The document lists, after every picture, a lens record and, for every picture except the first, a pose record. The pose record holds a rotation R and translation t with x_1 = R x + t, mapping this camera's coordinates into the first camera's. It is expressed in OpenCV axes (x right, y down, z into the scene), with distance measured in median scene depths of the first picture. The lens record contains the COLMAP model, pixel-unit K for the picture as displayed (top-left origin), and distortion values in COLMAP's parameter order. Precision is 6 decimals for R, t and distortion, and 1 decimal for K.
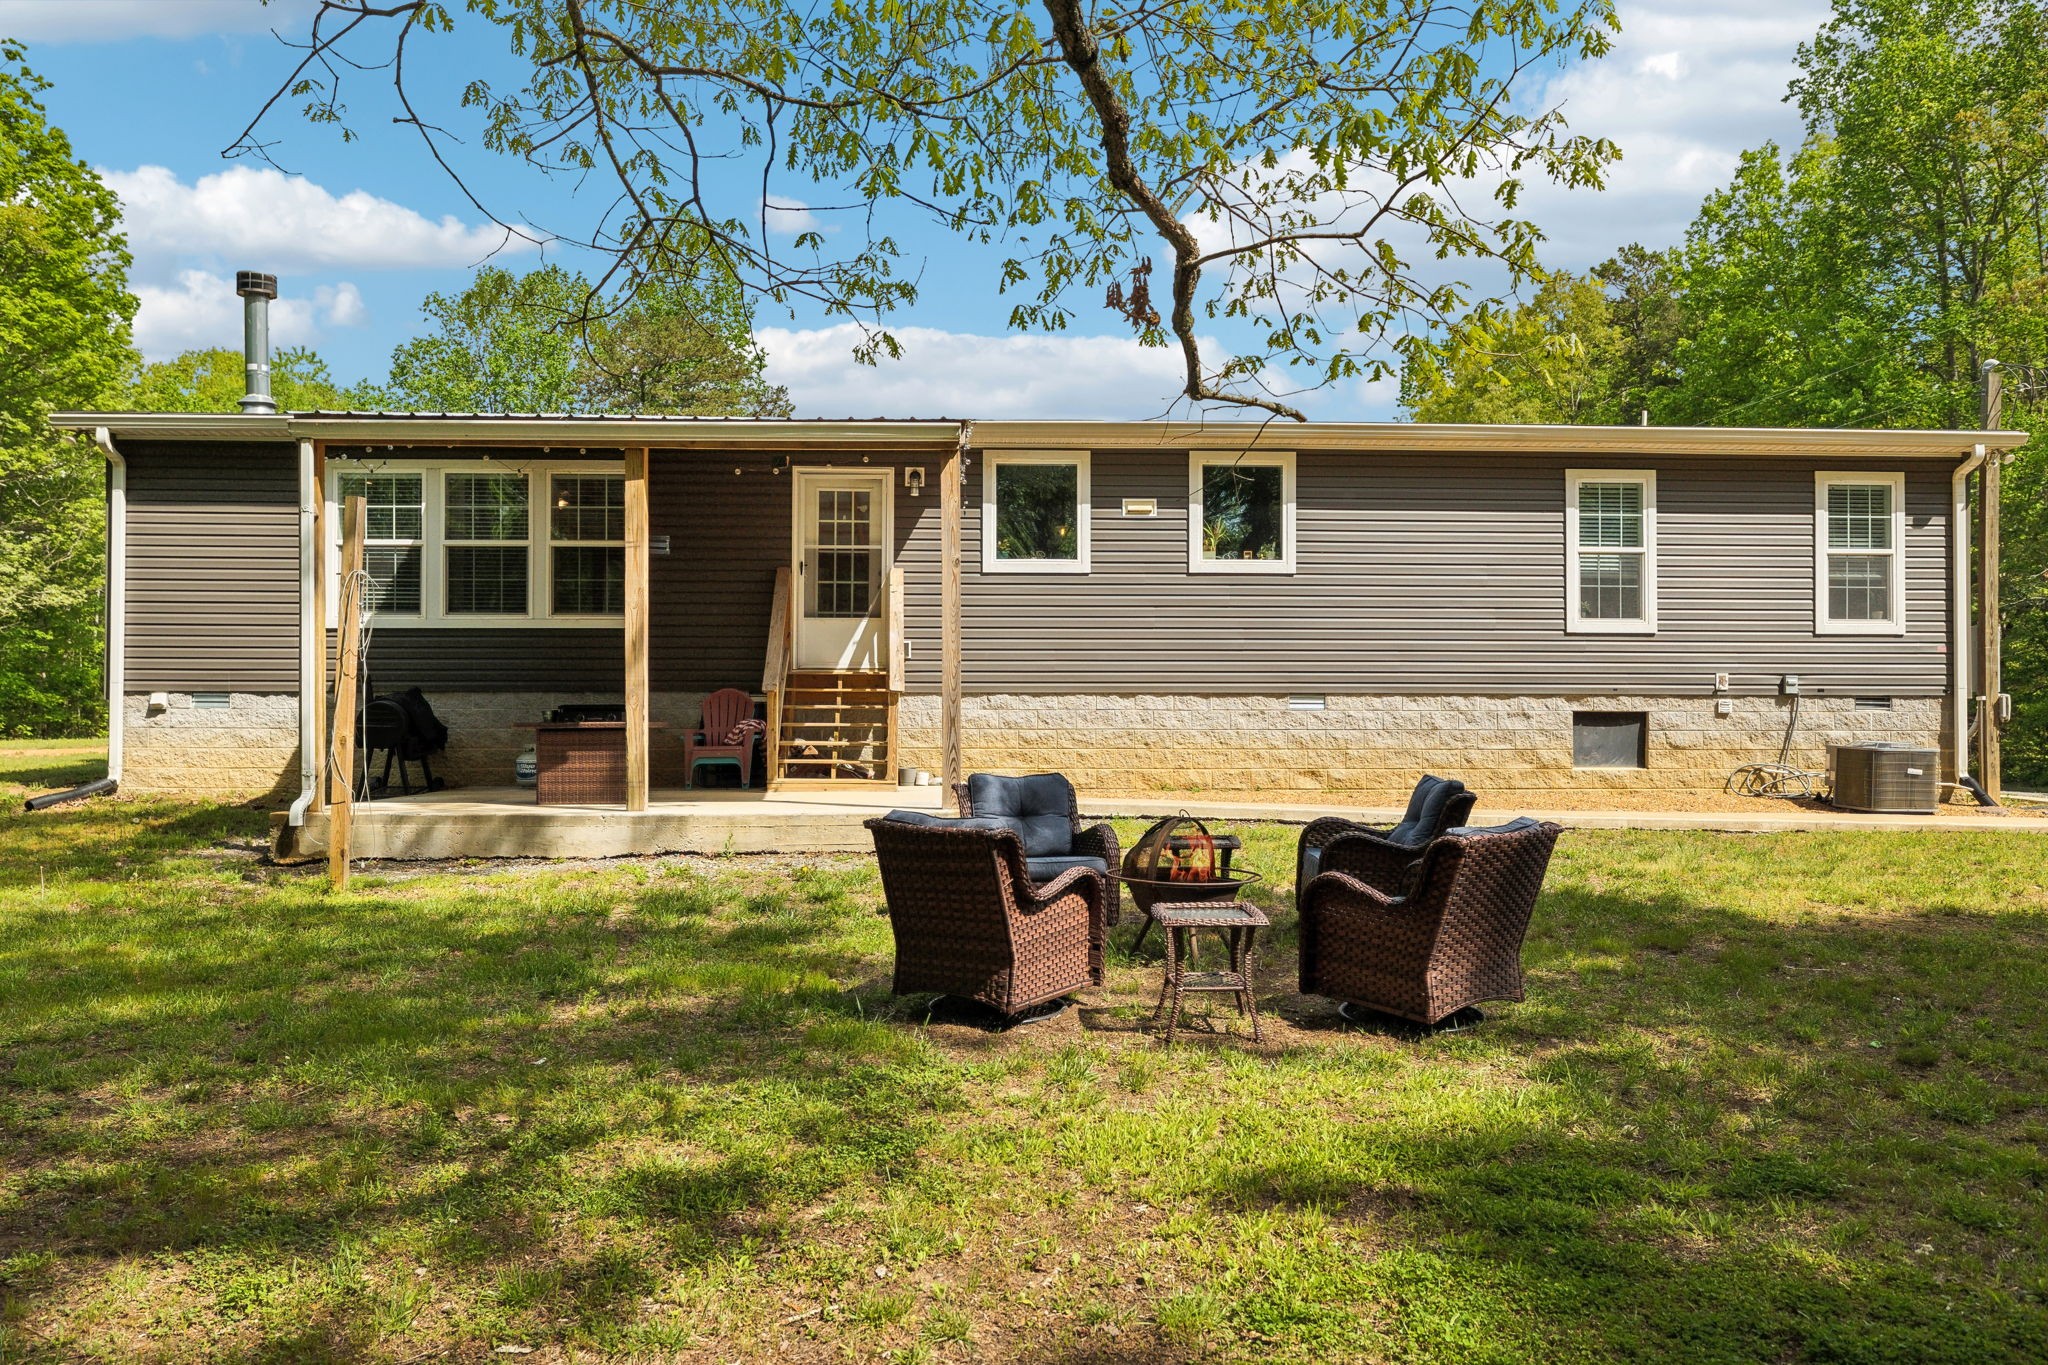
lens RADIAL K [[1330.2, 0, 1024.0], [0, 1330.2, 682.5], [0, 0, 1]] dist [-0.002652, 0.001484]
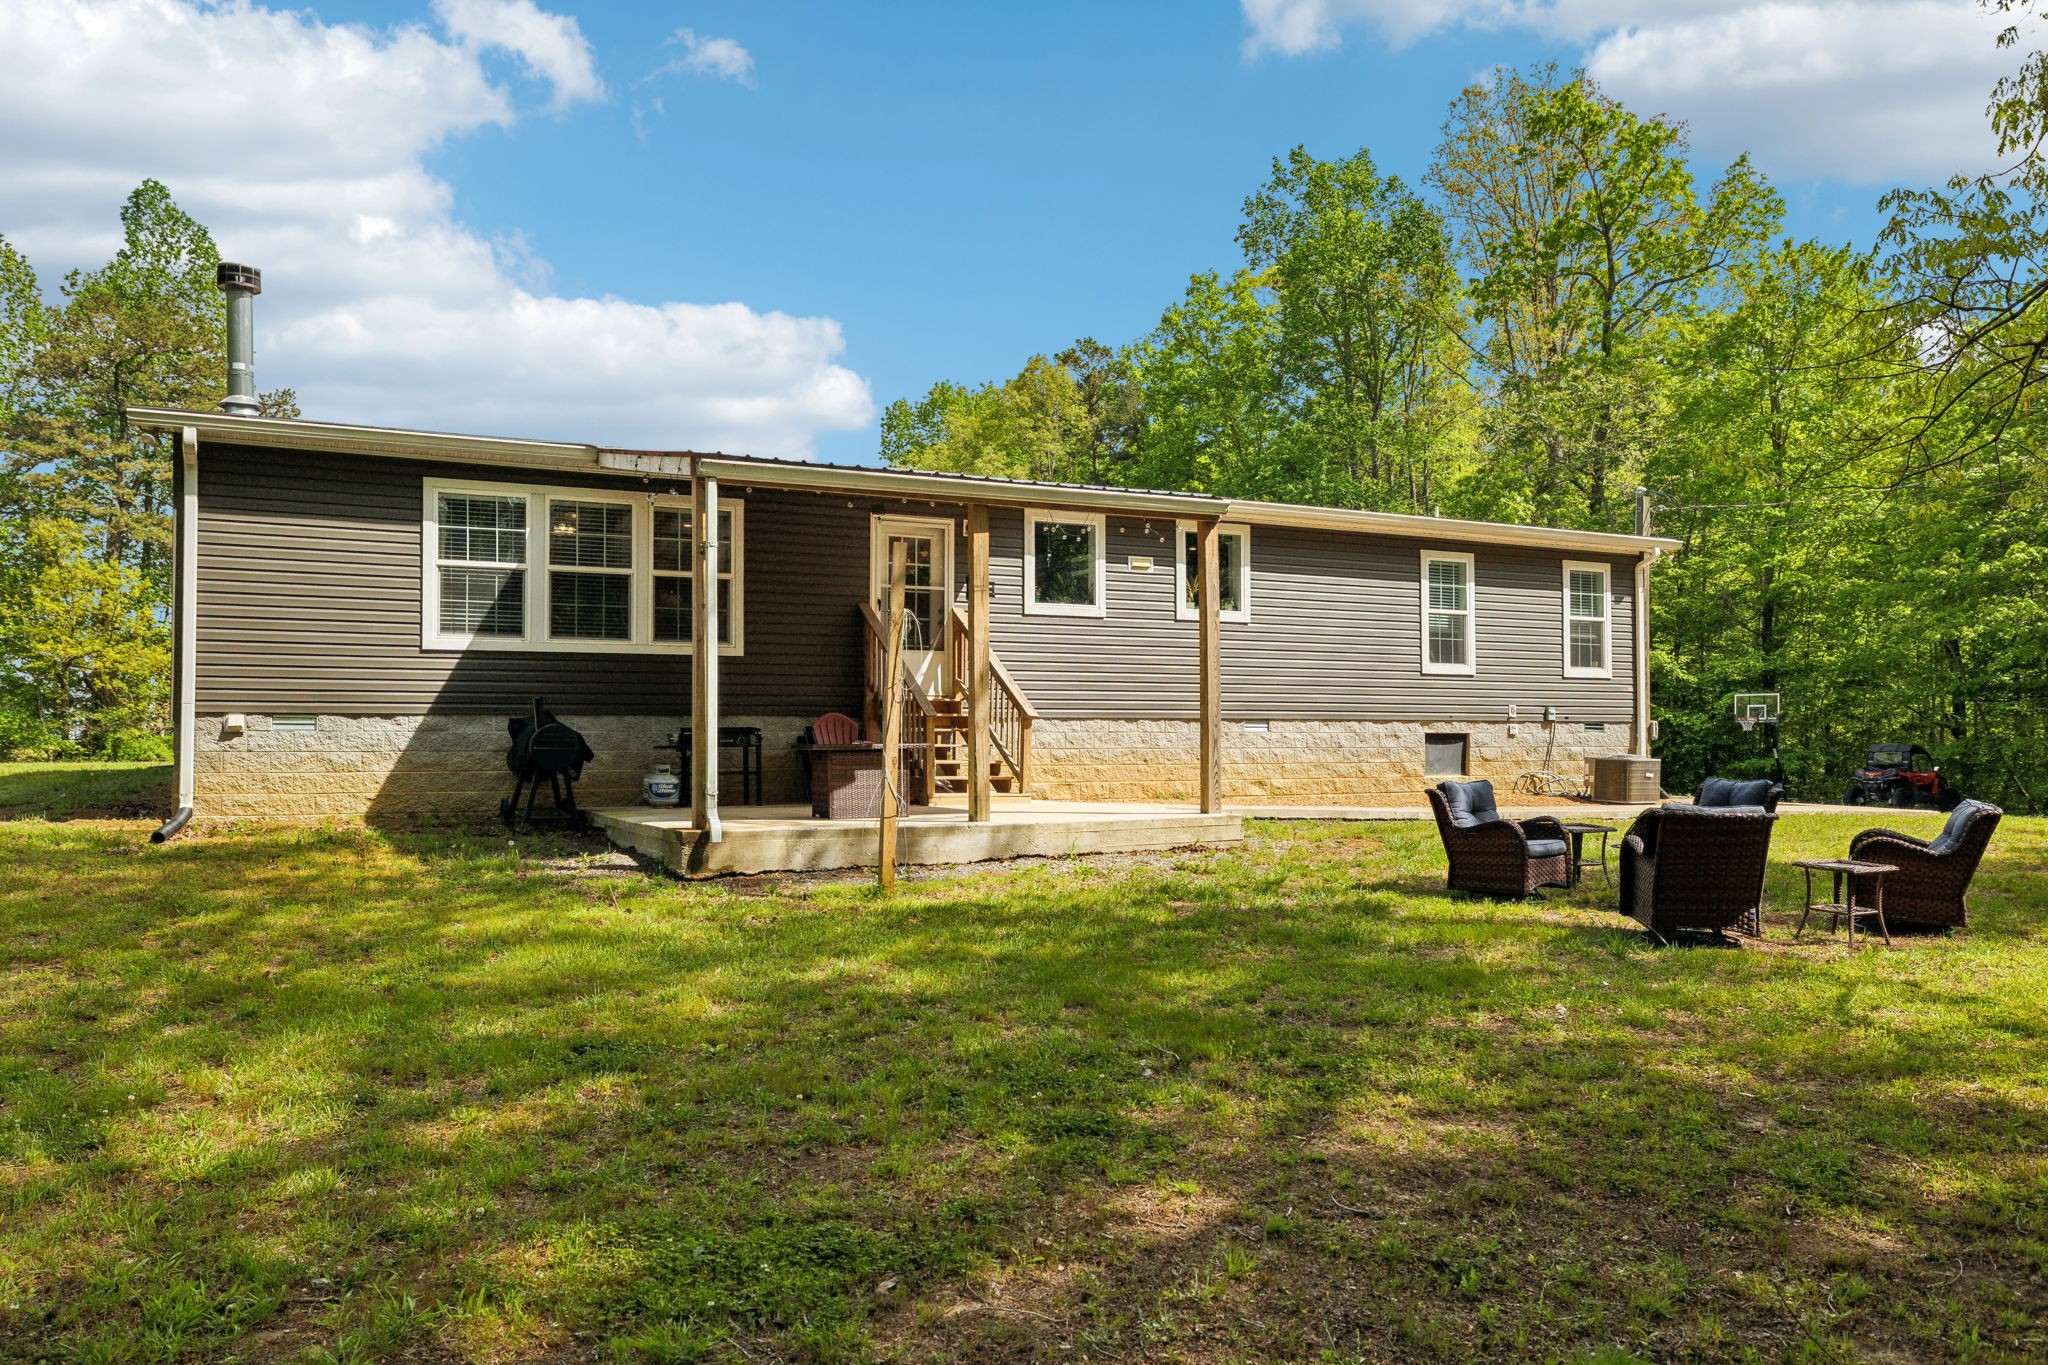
lens RADIAL K [[1227.6, 0, 1024.0], [0, 1227.6, 682.5], [0, 0, 1]] dist [0.003940, 0.000645]
pose [[0.936585, 0.014010, 0.350160, -0.387356], [-0.007447, 0.999771, -0.020083, -0.001183], [-0.350361, 0.016202, 0.936475, -0.002915]]
